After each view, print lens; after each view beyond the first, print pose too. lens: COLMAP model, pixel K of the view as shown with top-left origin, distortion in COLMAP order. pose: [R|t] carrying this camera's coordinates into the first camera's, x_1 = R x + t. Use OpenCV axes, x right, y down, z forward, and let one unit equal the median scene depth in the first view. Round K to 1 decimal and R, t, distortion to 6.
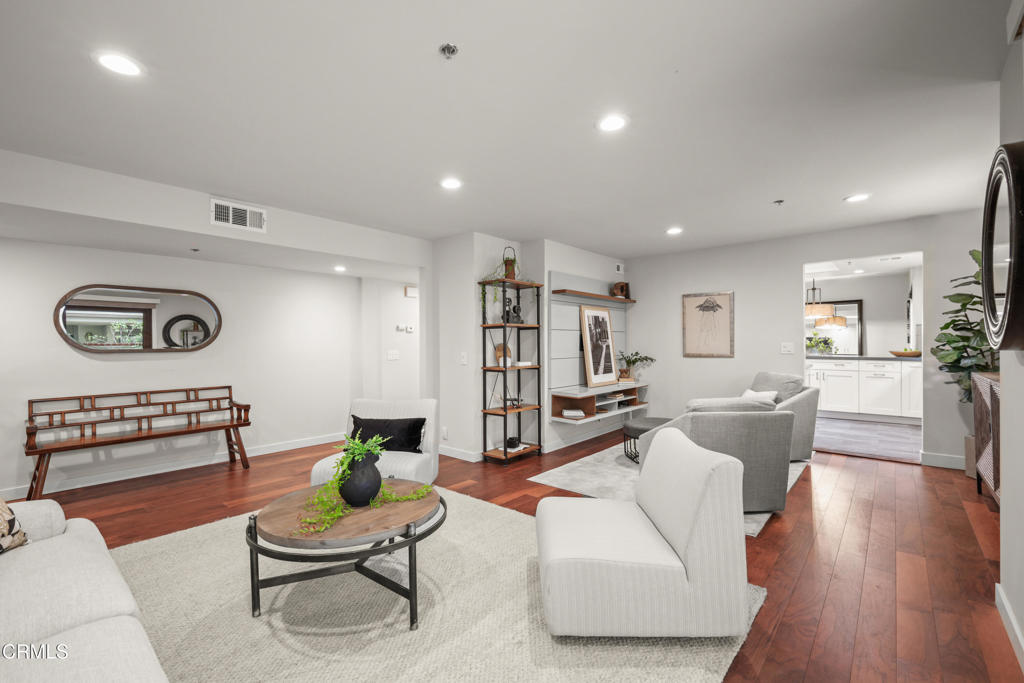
lens RADIAL K [[440.5, 0, 512.0], [0, 440.5, 341.5], [0, 0, 1]] dist [-0.000310, 0.000230]
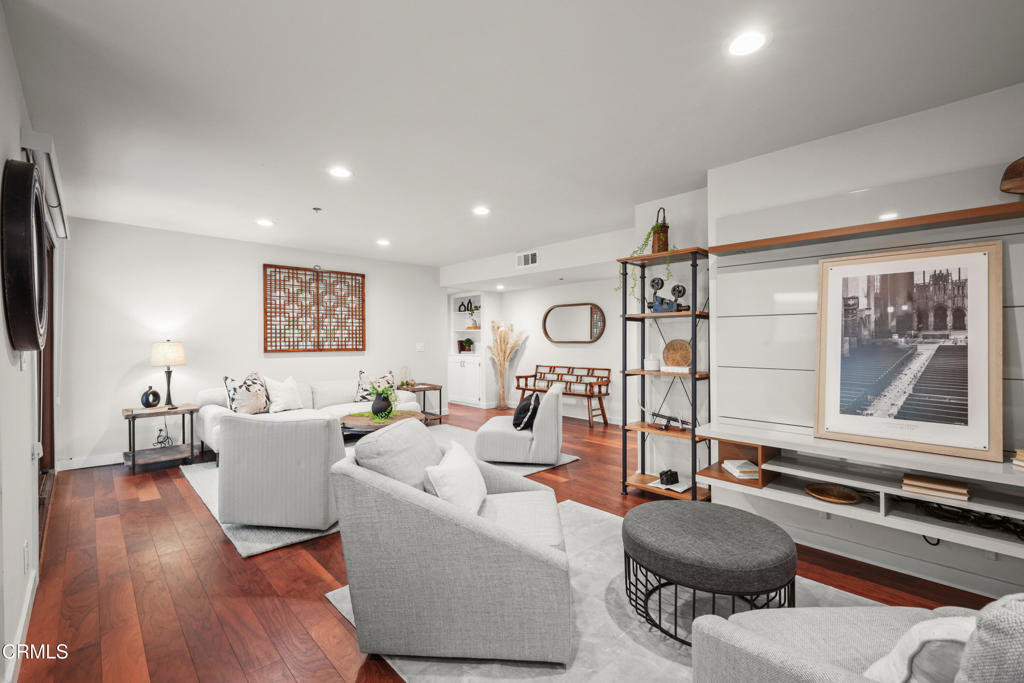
lens RADIAL K [[447.9, 0, 514.9], [0, 447.9, 332.8], [0, 0, 1]] dist [-0.000018, 0.000006]
pose [[-0.094380, -0.007822, -0.995505, 0.660680], [0.002101, 0.999965, -0.008056, -0.000928], [0.995534, -0.002852, -0.094361, 0.718284]]
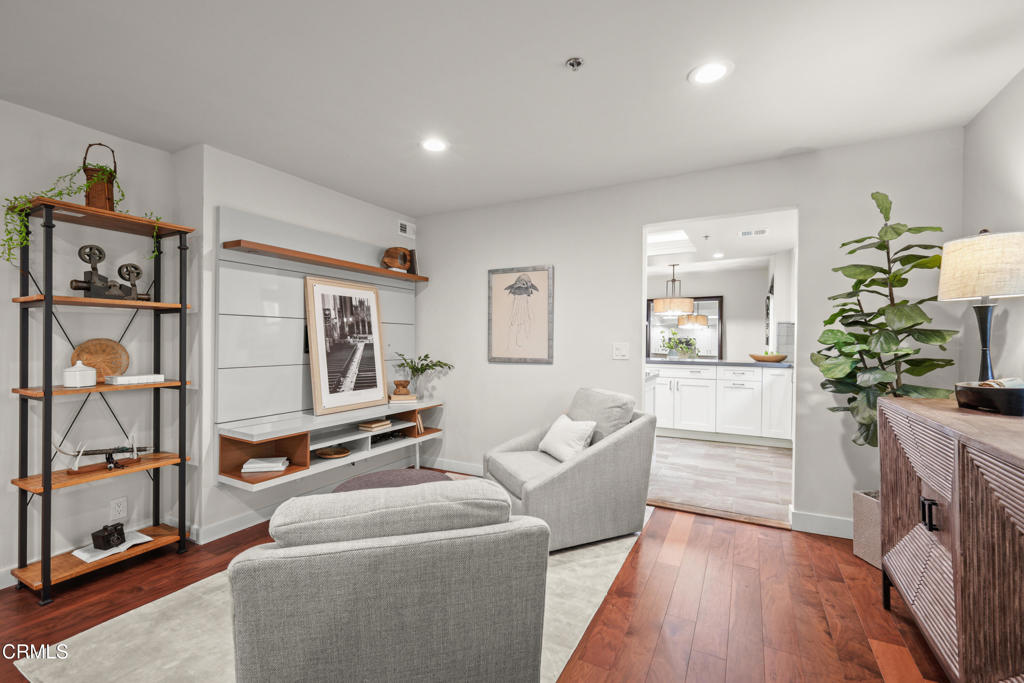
lens RADIAL K [[447.2, 0, 512.0], [0, 447.2, 341.5], [0, 0, 1]] dist [0.000819, 0.000009]
pose [[0.974221, 0.010963, 0.225330, 0.290183], [-0.011831, 0.999927, 0.002506, 0.000934], [-0.225286, -0.005107, 0.974279, 0.351364]]
